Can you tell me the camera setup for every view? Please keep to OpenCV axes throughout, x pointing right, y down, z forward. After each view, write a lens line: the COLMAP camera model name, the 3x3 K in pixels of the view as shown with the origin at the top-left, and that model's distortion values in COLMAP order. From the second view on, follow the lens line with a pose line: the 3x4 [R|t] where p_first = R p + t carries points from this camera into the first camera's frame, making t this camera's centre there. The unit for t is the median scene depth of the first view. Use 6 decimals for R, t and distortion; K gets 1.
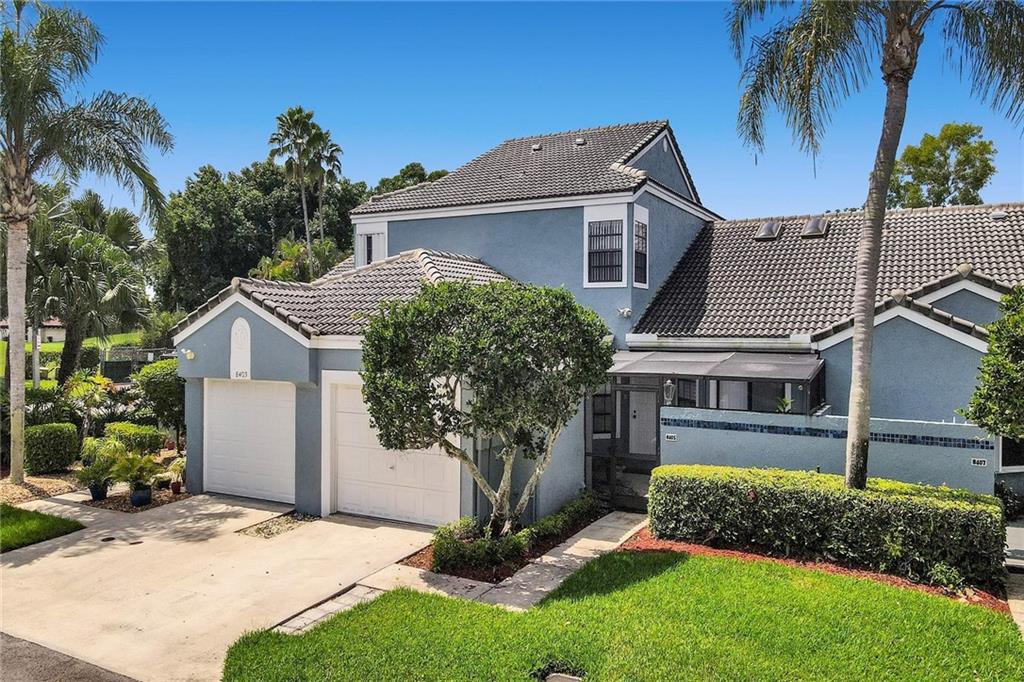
lens RADIAL K [[749.2, 0, 516.4], [0, 749.2, 340.3], [0, 0, 1]] dist [0.009744, 0.015324]
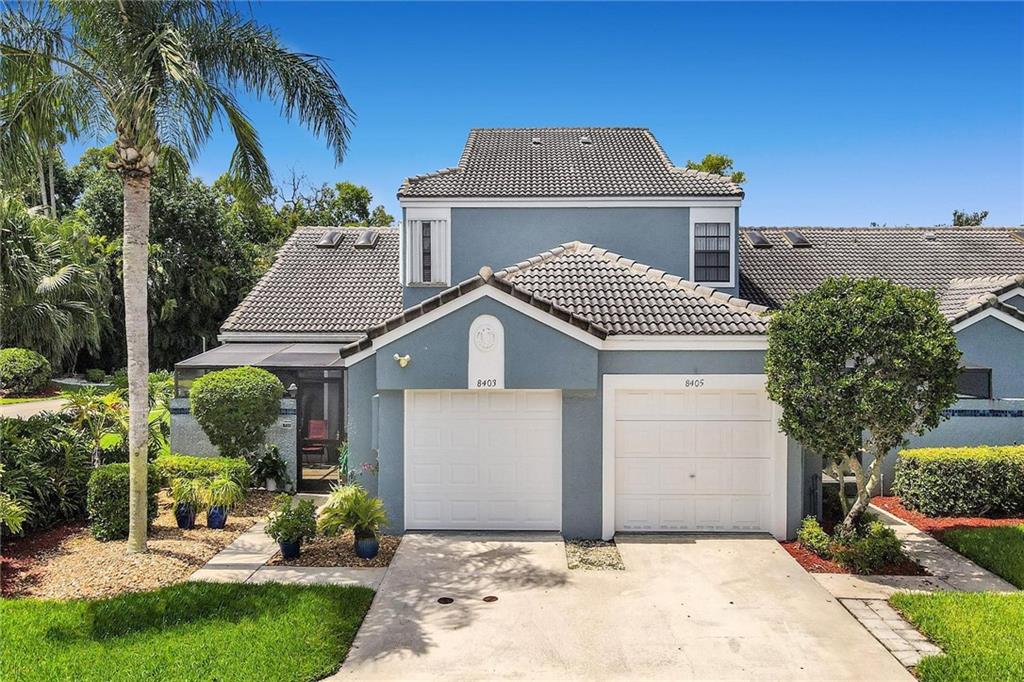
lens RADIAL K [[749.2, 0, 513.8], [0, 749.2, 336.8], [0, 0, 1]] dist [0.009744, 0.015324]
pose [[0.893223, -0.009348, 0.449517, -0.768729], [0.010773, 0.999942, -0.000613, -0.005452], [-0.449486, 0.005390, 0.893271, 0.258856]]
